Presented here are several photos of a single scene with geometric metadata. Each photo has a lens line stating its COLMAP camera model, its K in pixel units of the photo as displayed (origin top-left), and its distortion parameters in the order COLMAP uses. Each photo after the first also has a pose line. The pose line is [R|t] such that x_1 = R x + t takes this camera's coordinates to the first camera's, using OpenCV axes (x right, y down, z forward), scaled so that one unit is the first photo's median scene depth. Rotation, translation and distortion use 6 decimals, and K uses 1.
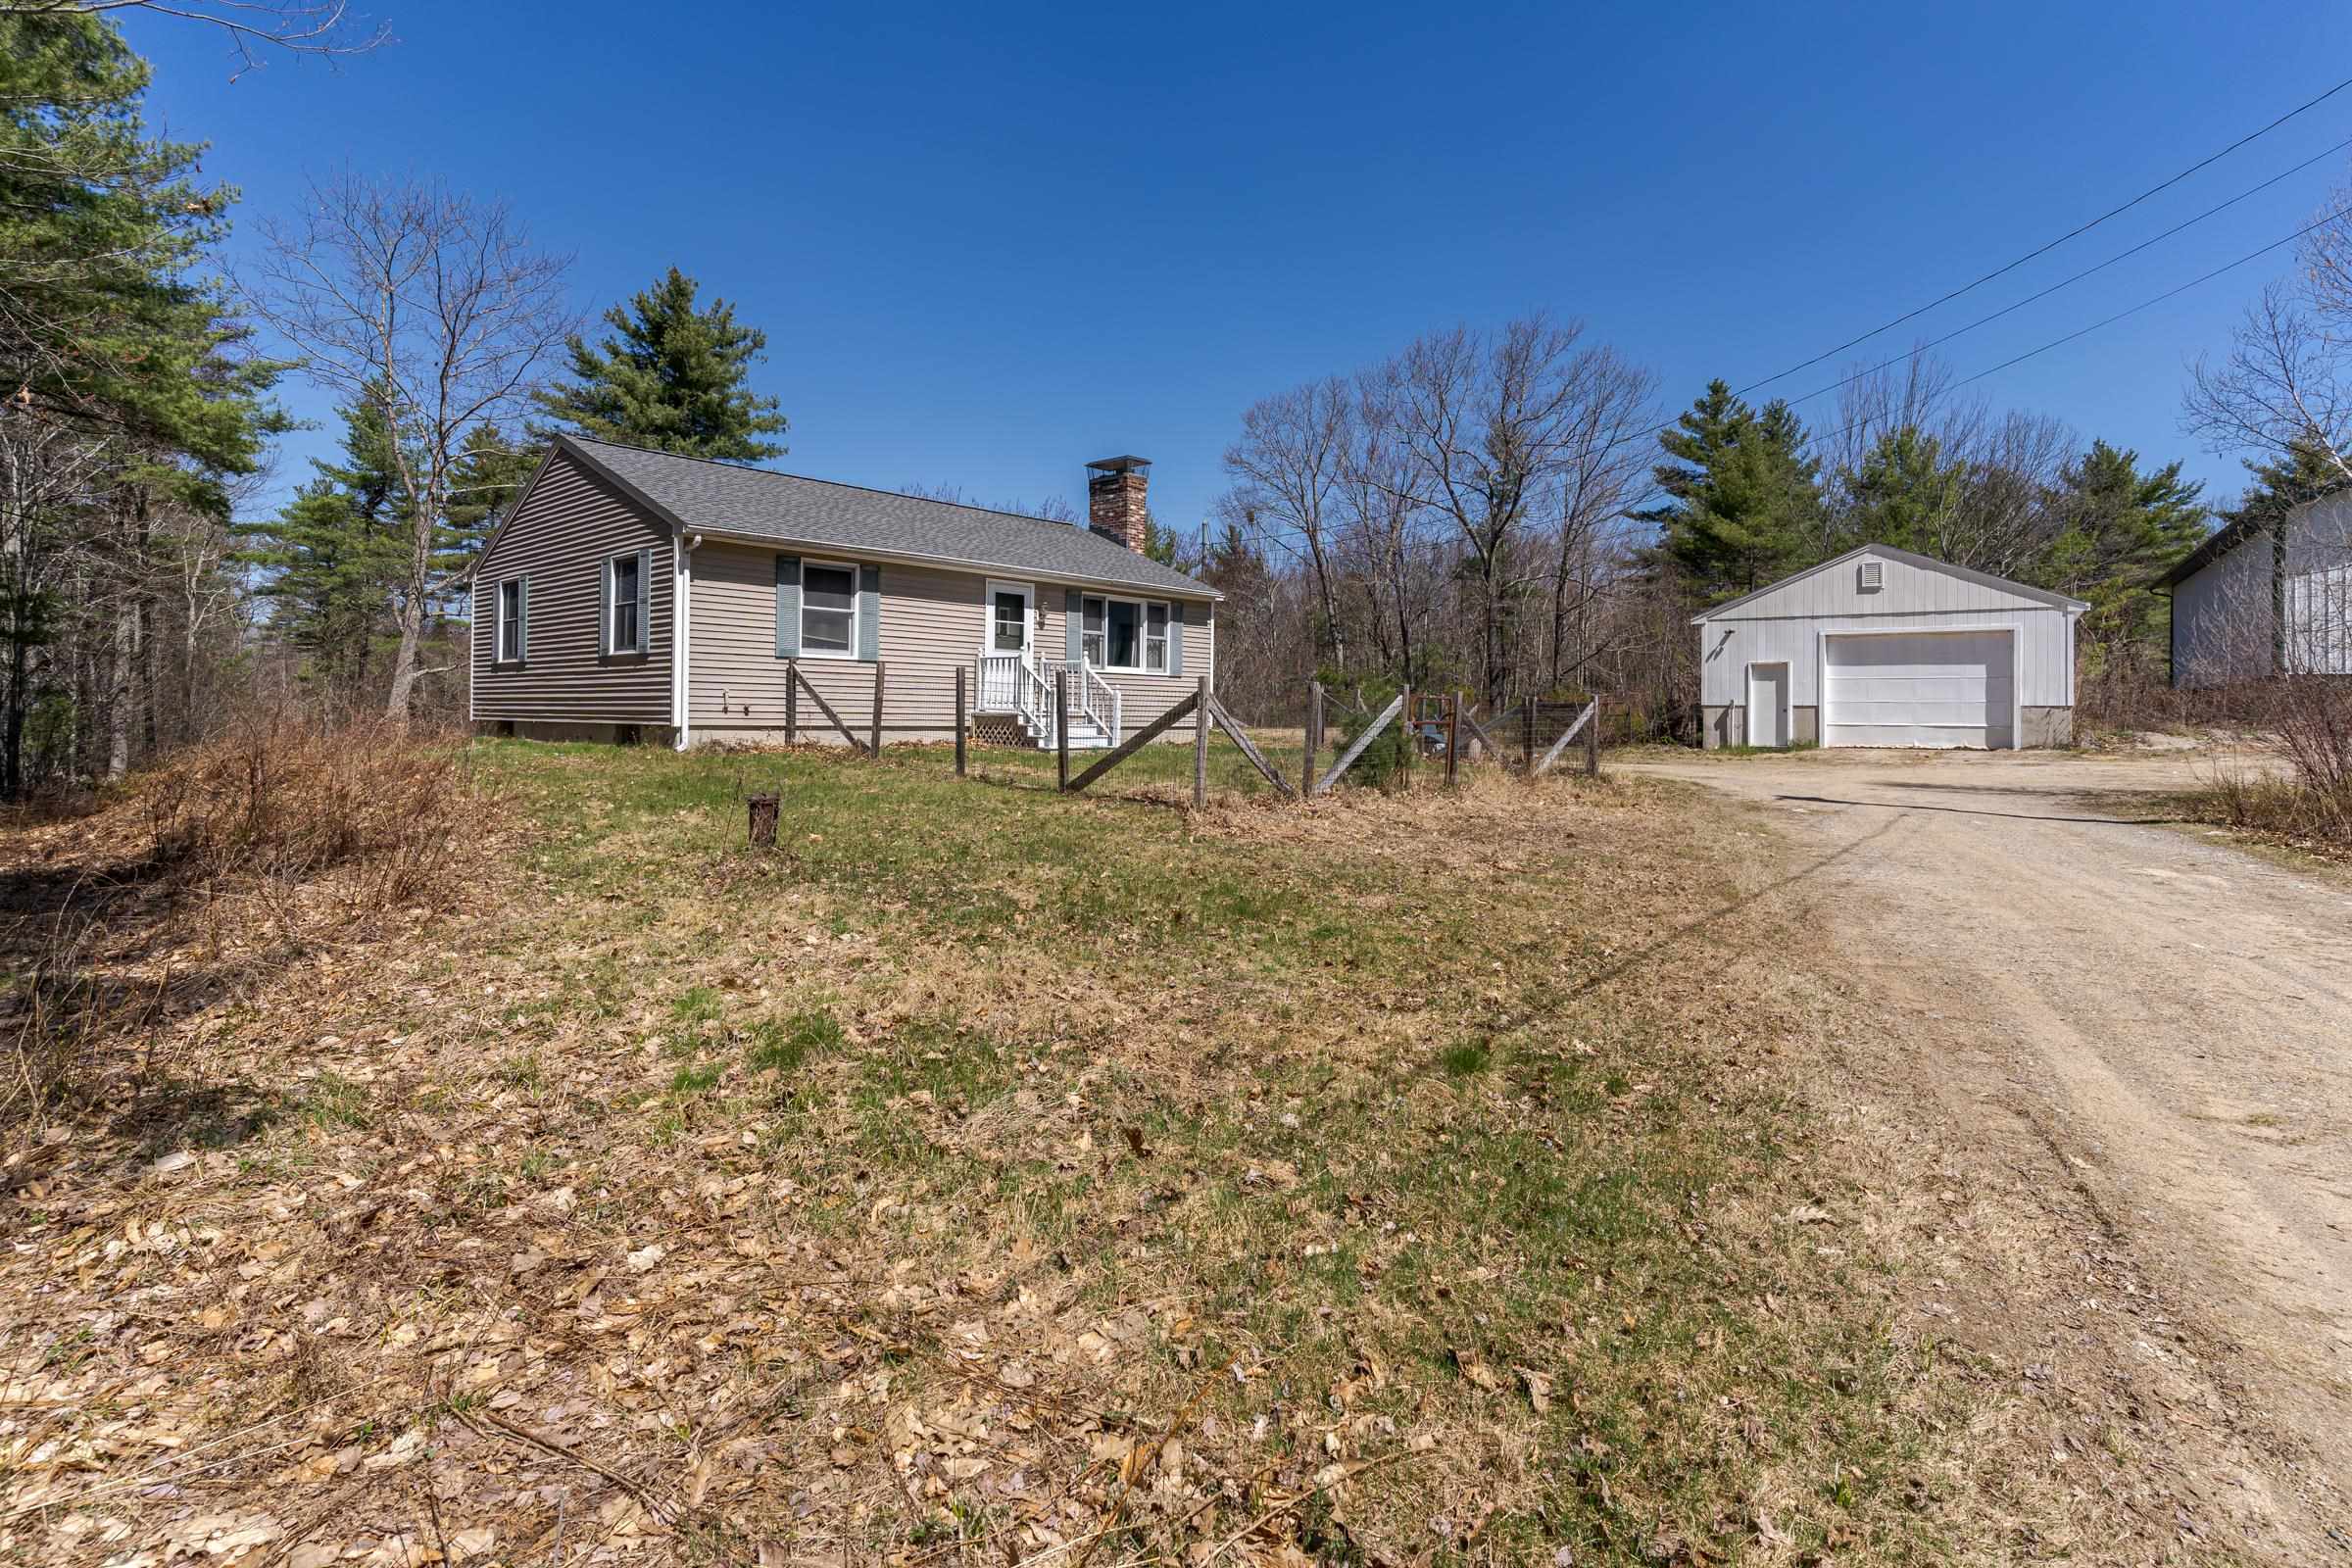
lens RADIAL K [[1116.7, 0, 1173.9], [0, 1116.7, 718.3], [0, 0, 1]] dist [-0.004334, 0.001143]
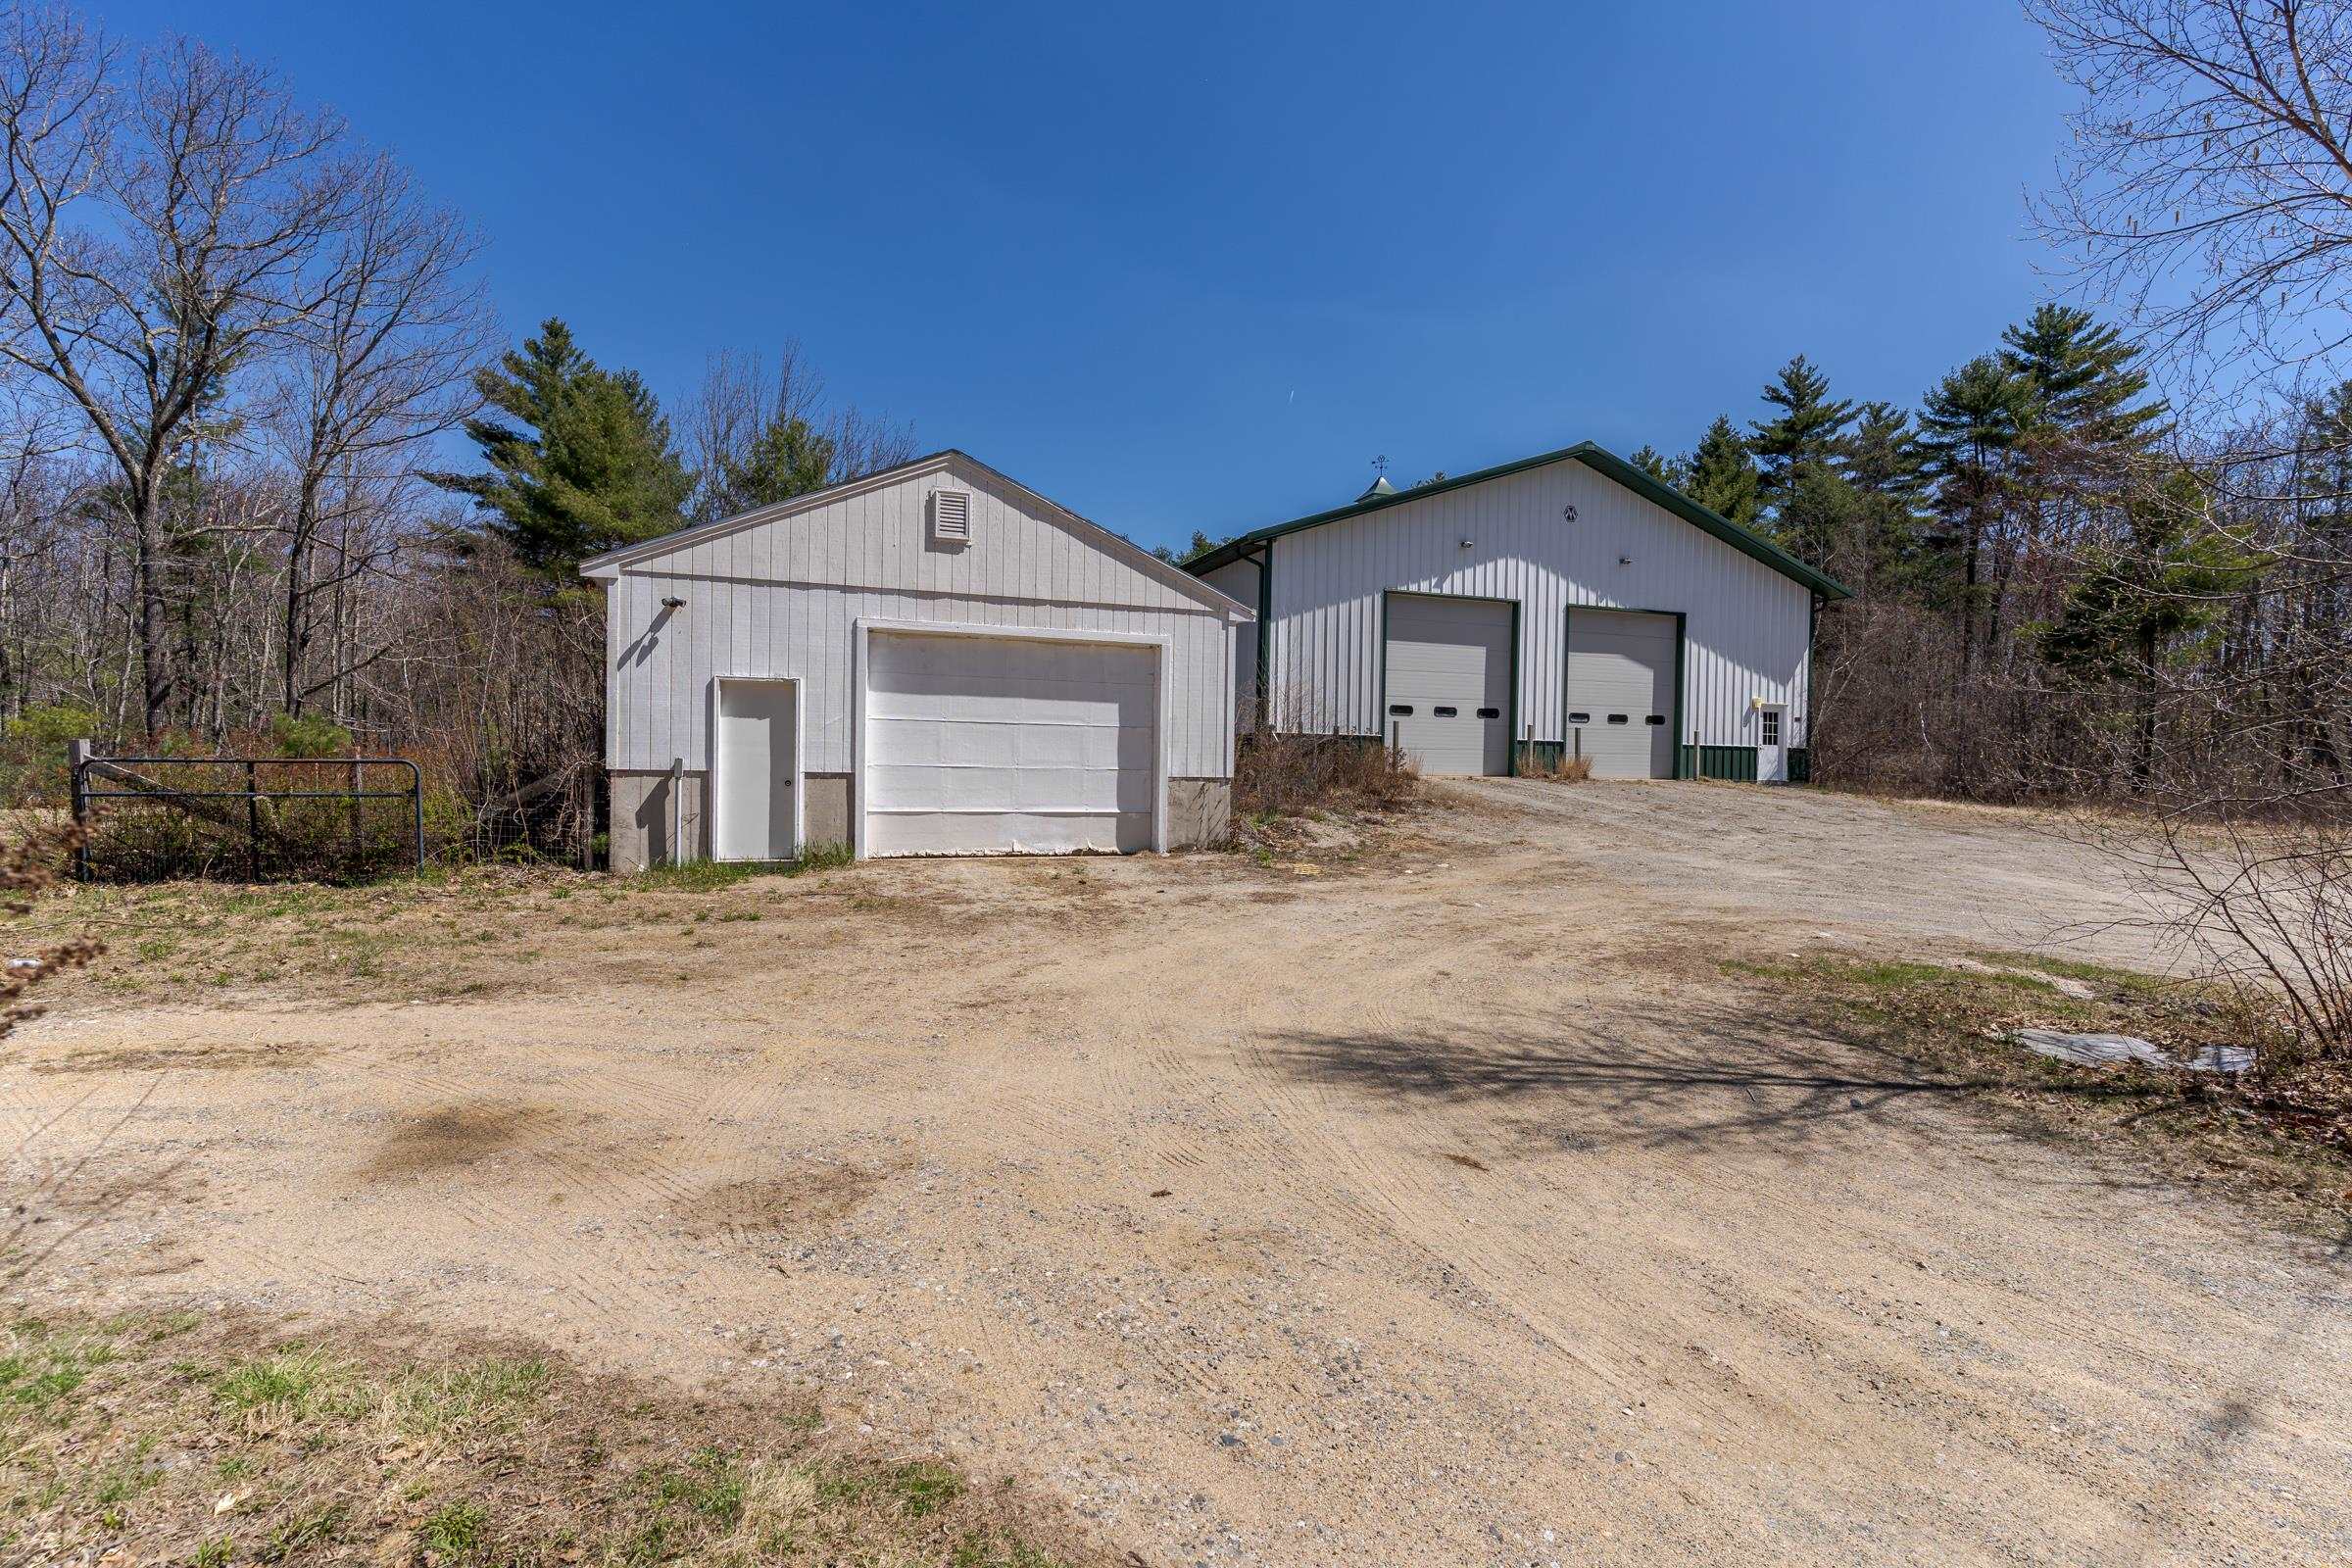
lens RADIAL K [[1116.7, 0, 1172.2], [0, 1116.7, 786.8], [0, 0, 1]] dist [-0.004334, 0.001143]
pose [[0.562387, -0.013853, 0.826758, 0.254942], [-0.008768, 0.999704, 0.022715, -0.017788], [-0.826828, -0.020024, 0.562099, 0.612685]]
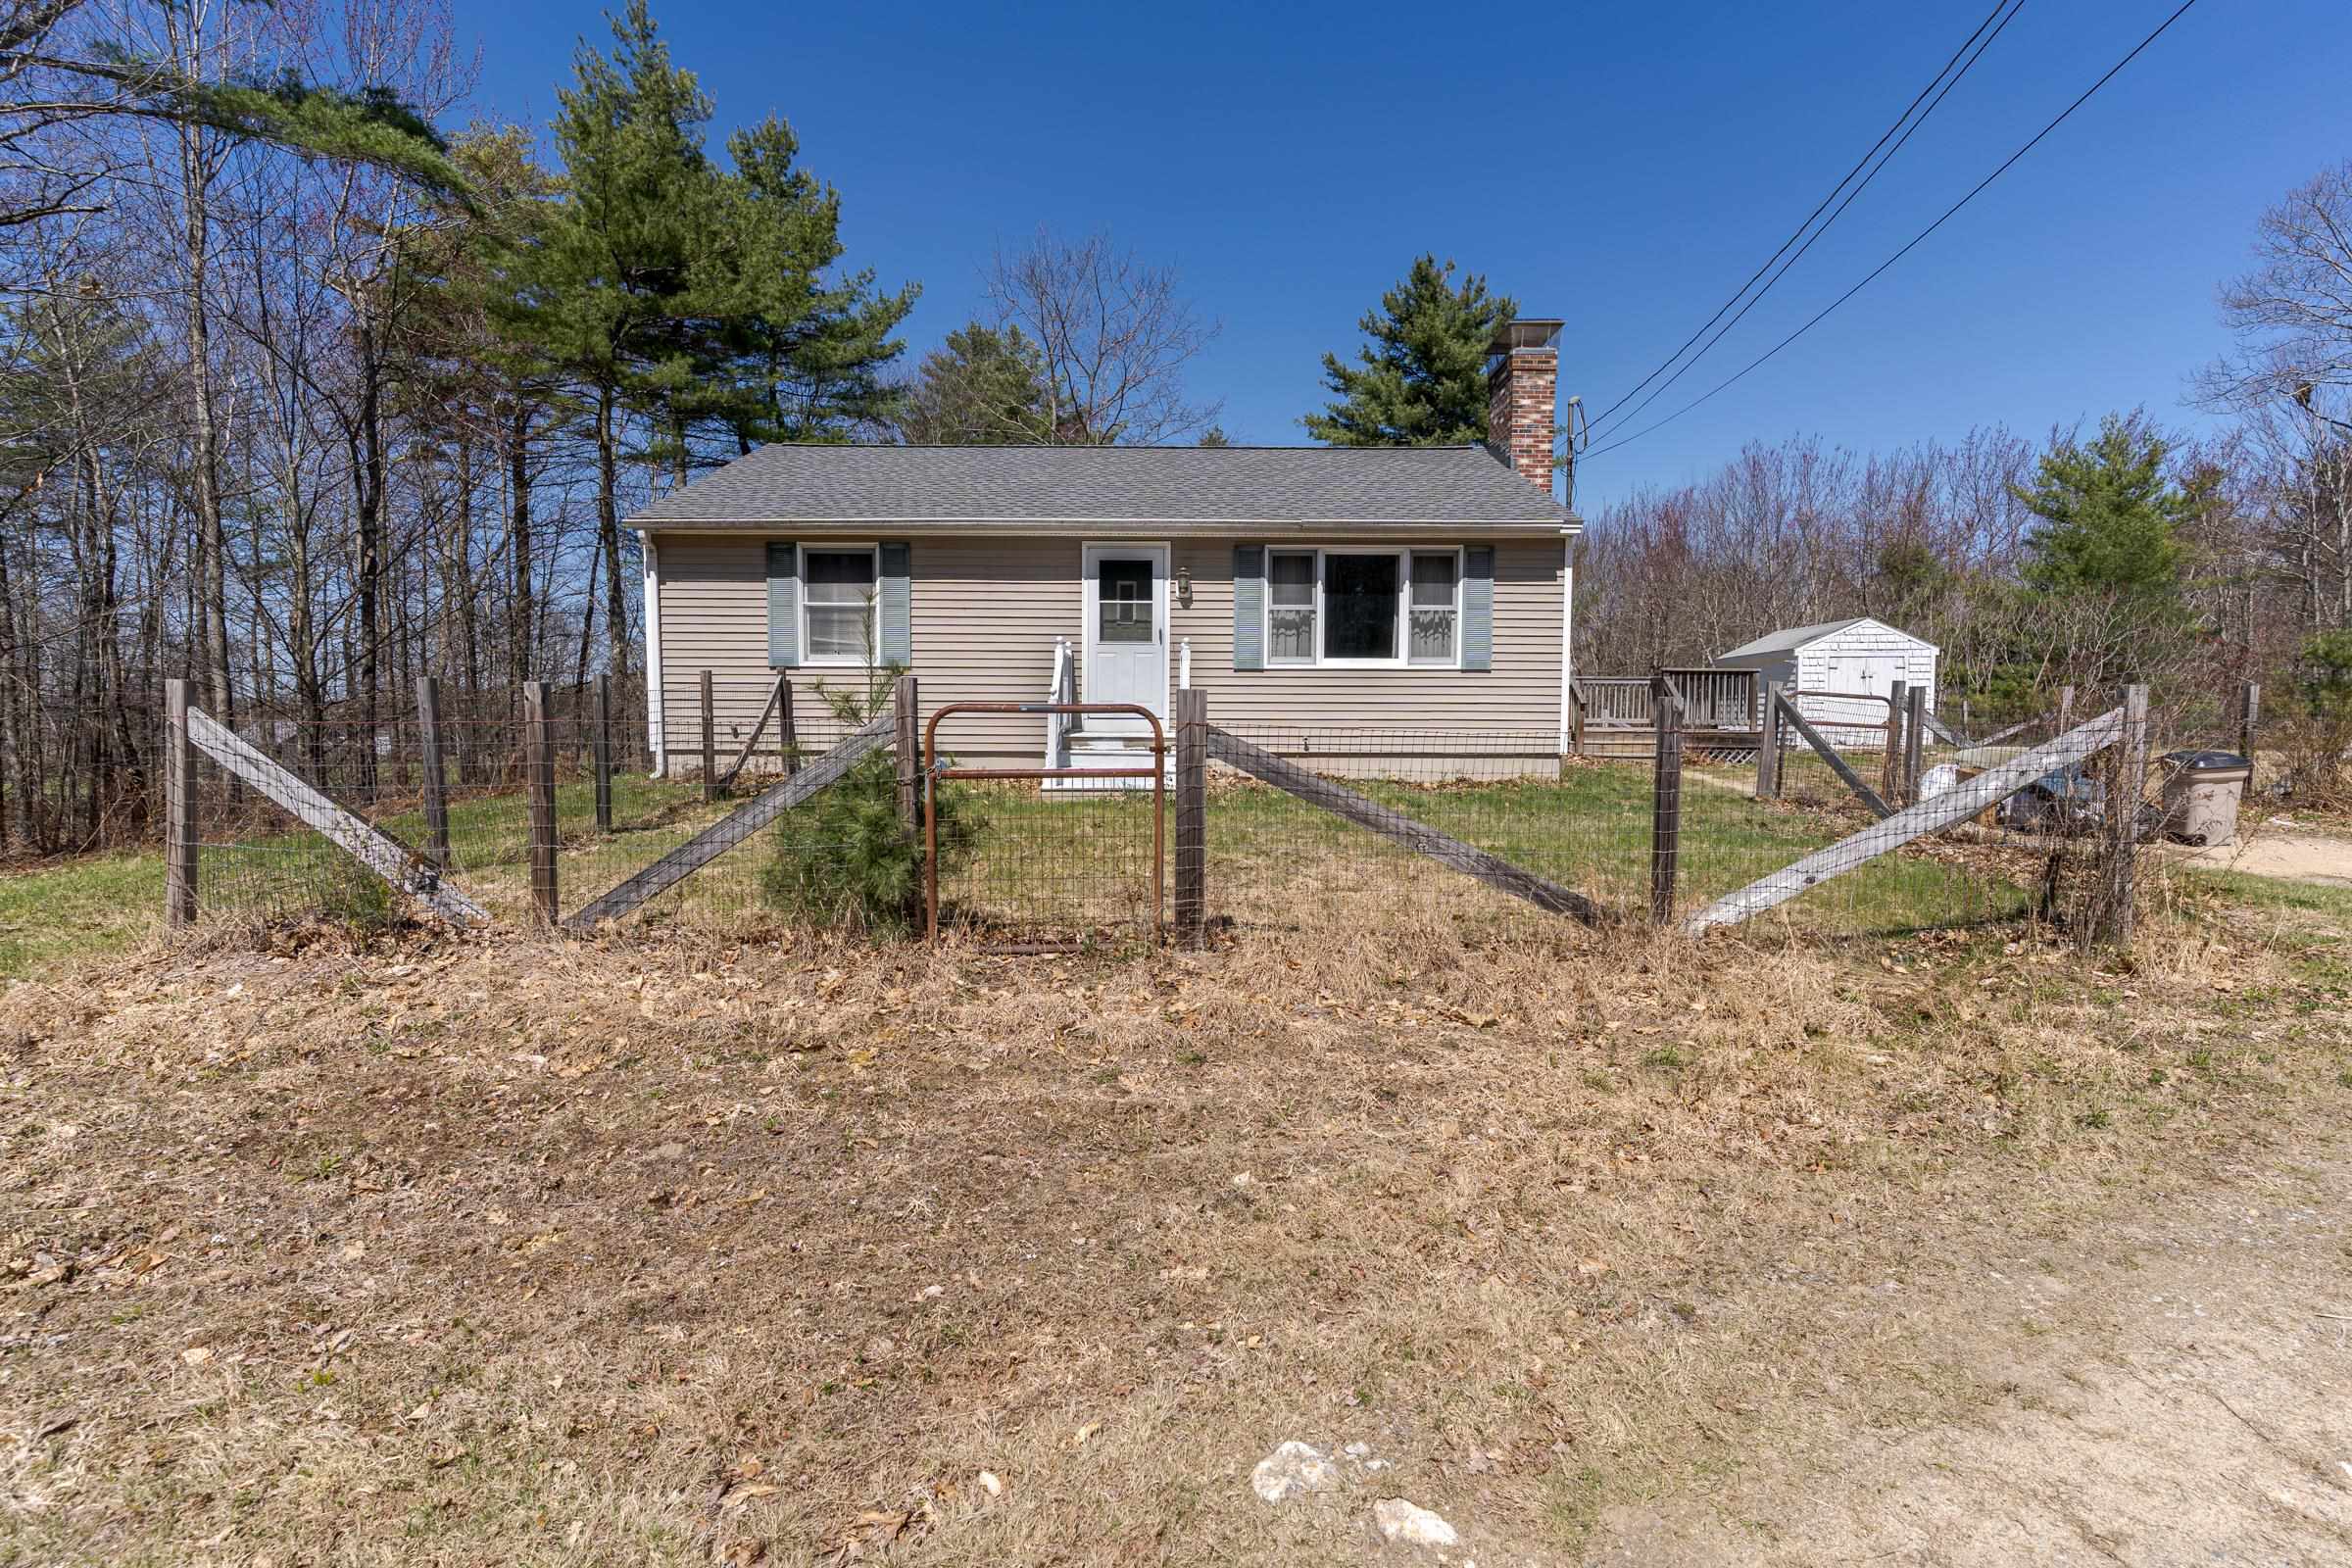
lens RADIAL K [[1116.7, 0, 1191.0], [0, 1116.7, 782.5], [0, 0, 1]] dist [-0.004334, 0.001143]
pose [[0.684531, 0.037632, -0.728012, 0.275977], [0.001384, 0.998598, 0.052921, -0.007714], [0.728982, -0.037234, 0.683519, 0.392043]]
